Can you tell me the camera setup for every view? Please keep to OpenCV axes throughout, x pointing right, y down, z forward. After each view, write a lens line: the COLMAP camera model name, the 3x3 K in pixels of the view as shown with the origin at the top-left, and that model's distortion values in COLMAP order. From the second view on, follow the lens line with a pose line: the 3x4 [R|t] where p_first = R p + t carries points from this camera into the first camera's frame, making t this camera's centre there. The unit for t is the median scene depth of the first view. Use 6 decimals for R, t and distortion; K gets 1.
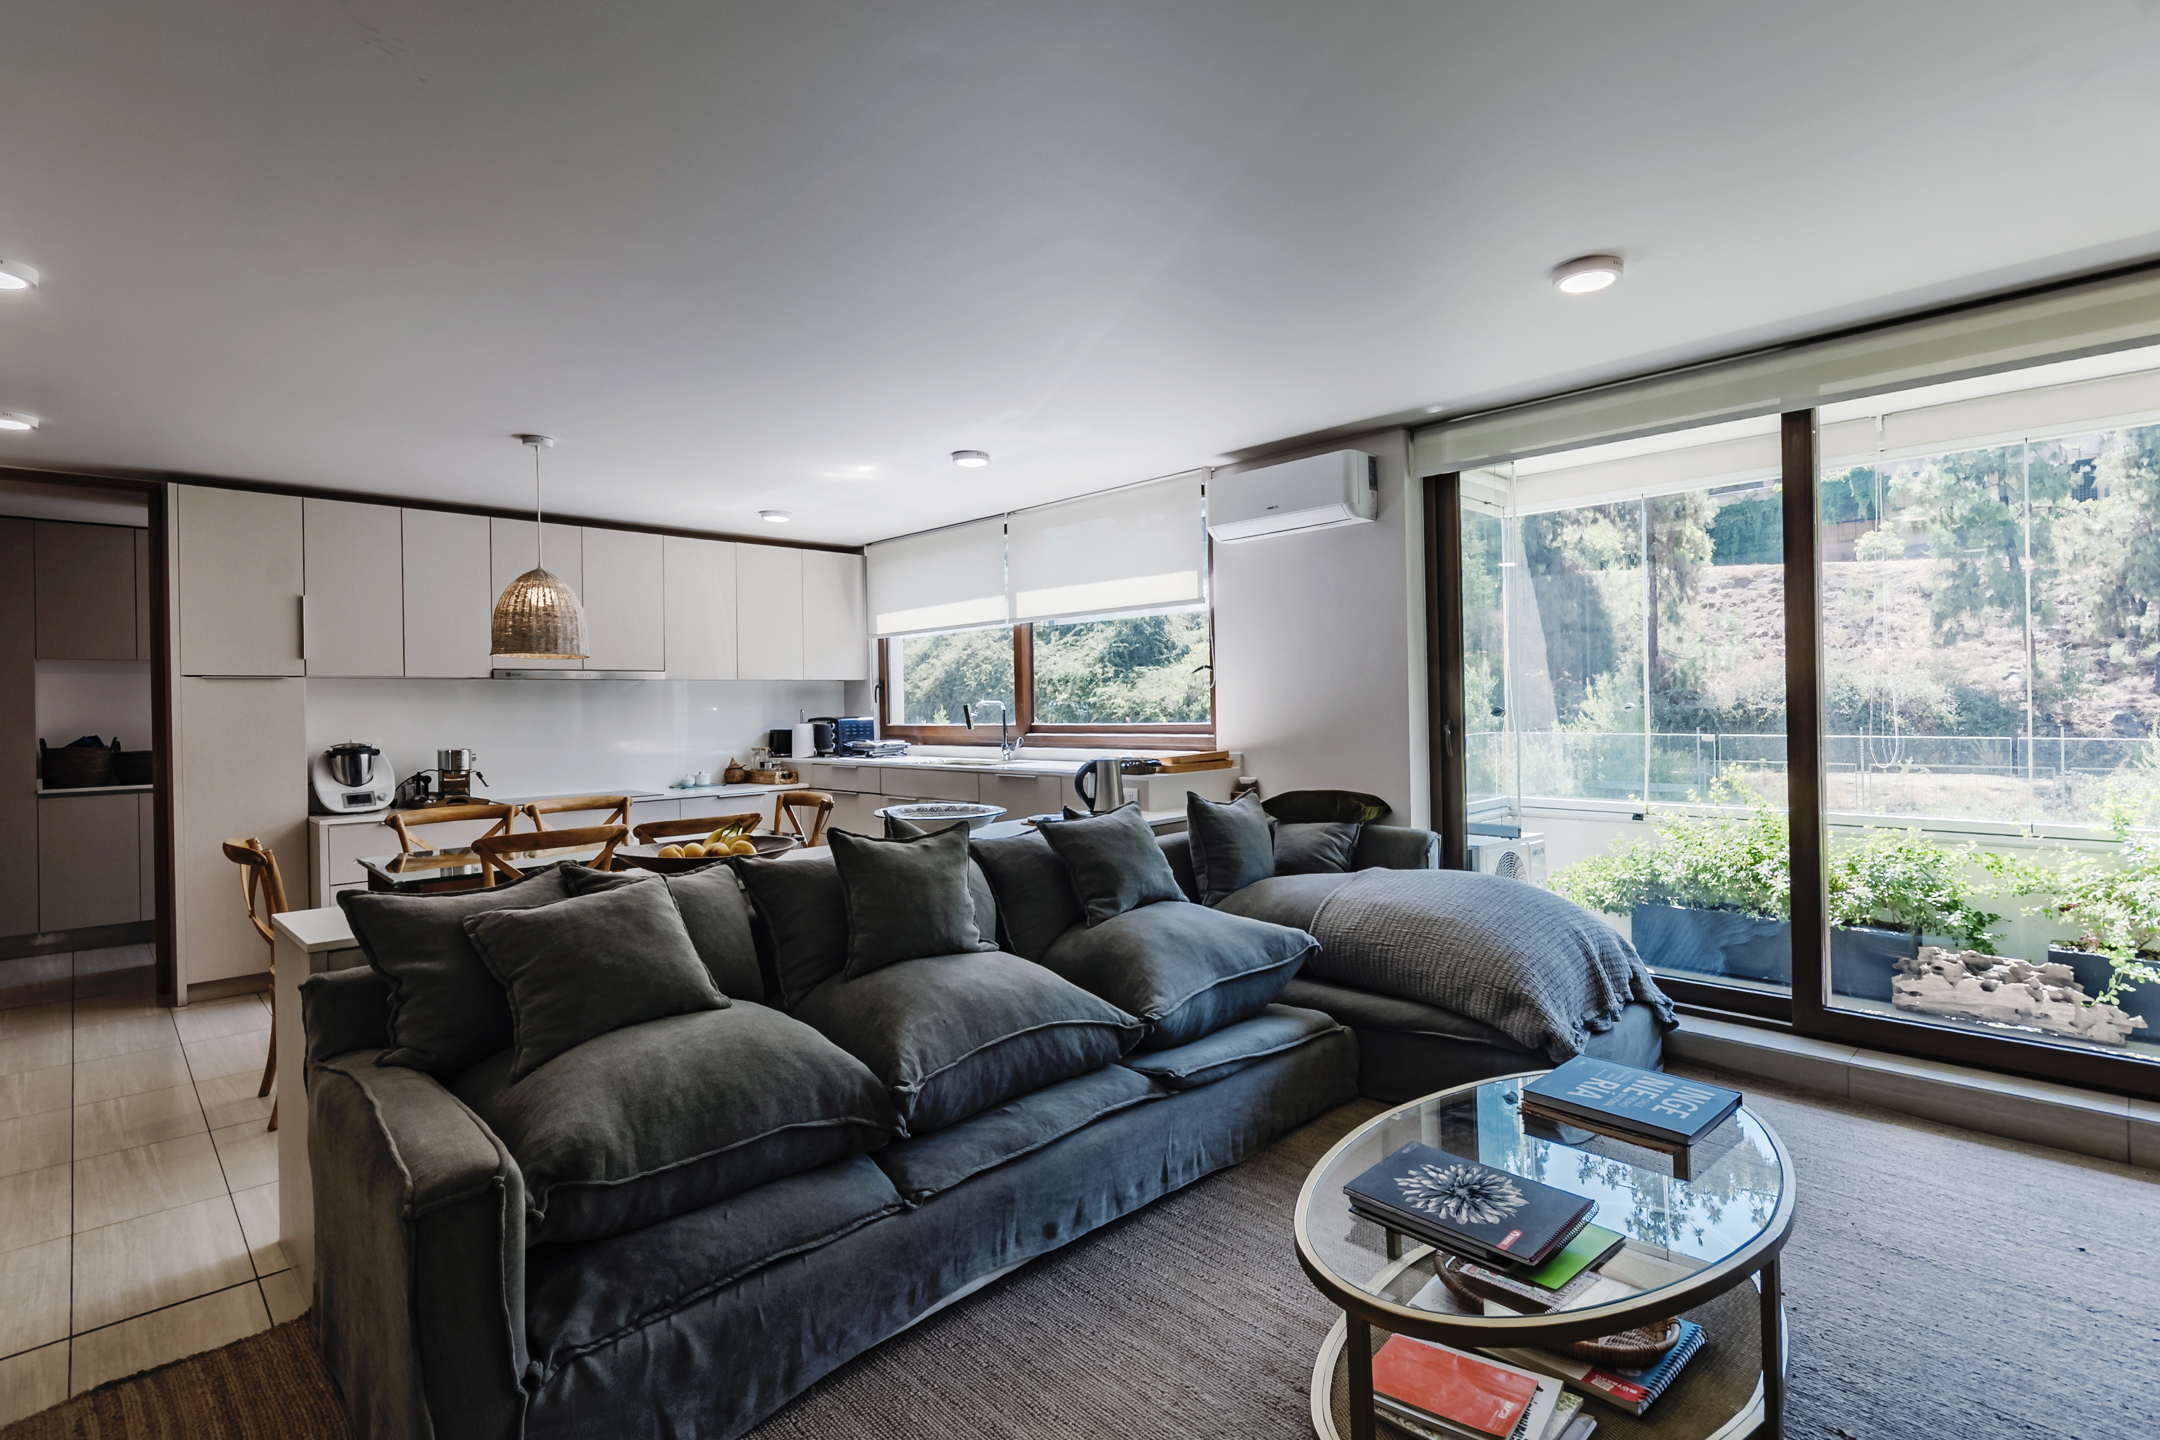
lens RADIAL K [[1031.5, 0, 1103.7], [0, 1031.5, 704.1], [0, 0, 1]] dist [0.004365, 0.000408]
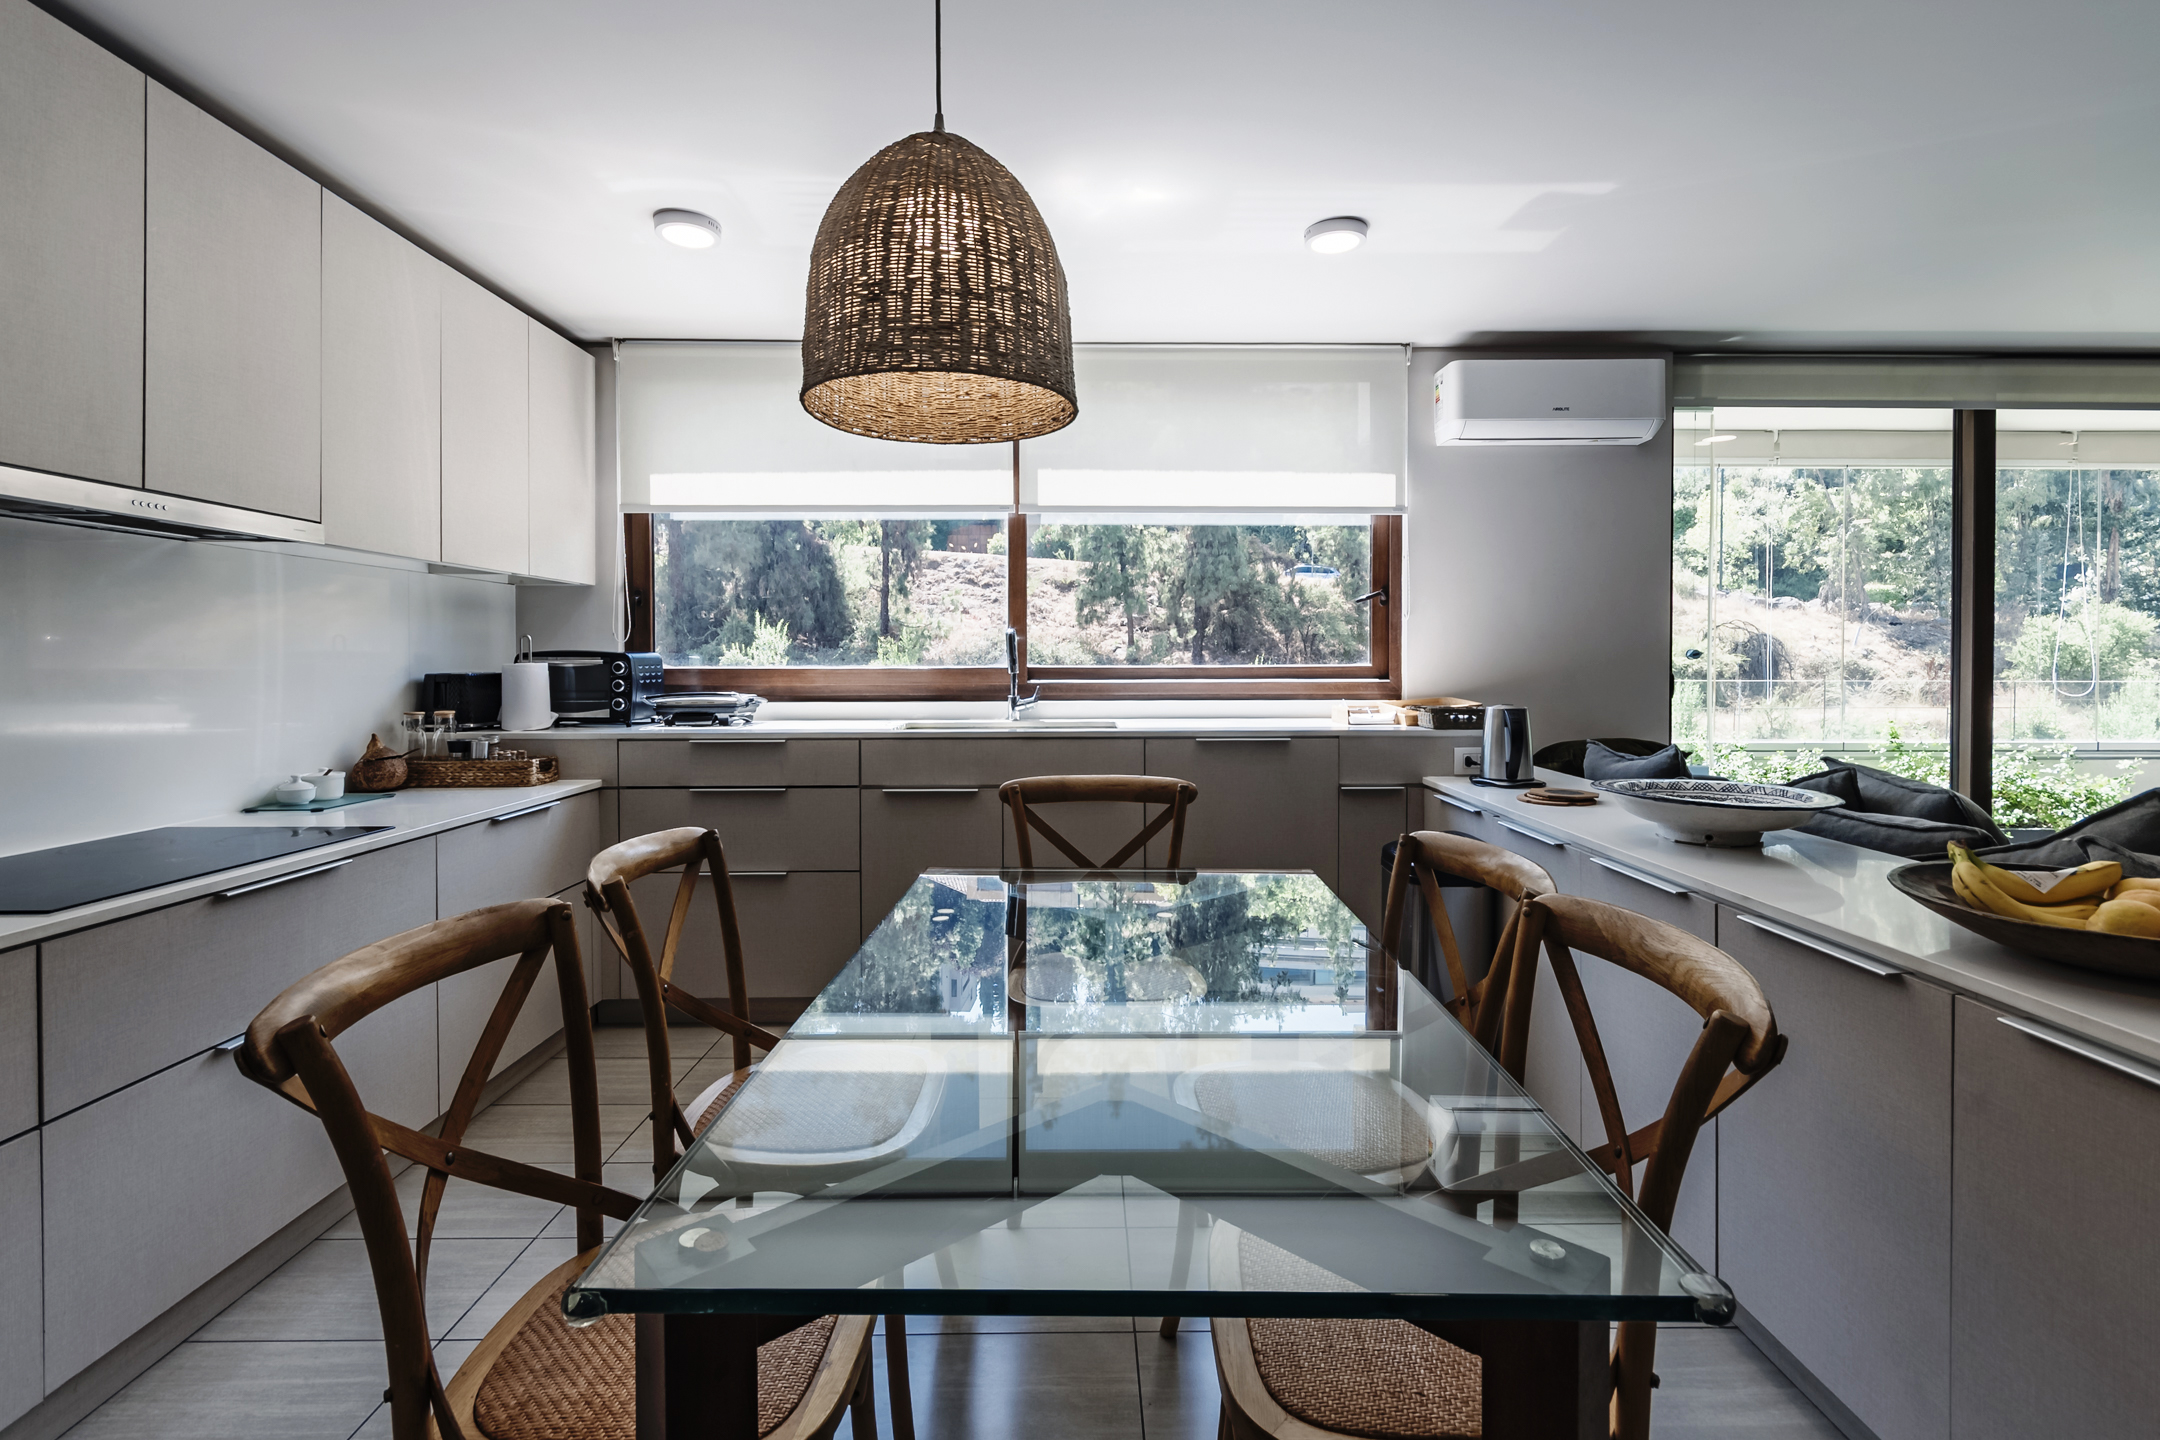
lens RADIAL K [[996.2, 0, 1082.0], [0, 996.2, 667.8], [0, 0, 1]] dist [0.000123, 0.000113]
pose [[0.698084, 0.012259, 0.715911, -0.472546], [-0.012514, 0.999910, -0.004920, 0.021468], [-0.715907, -0.005524, 0.698174, 0.482251]]
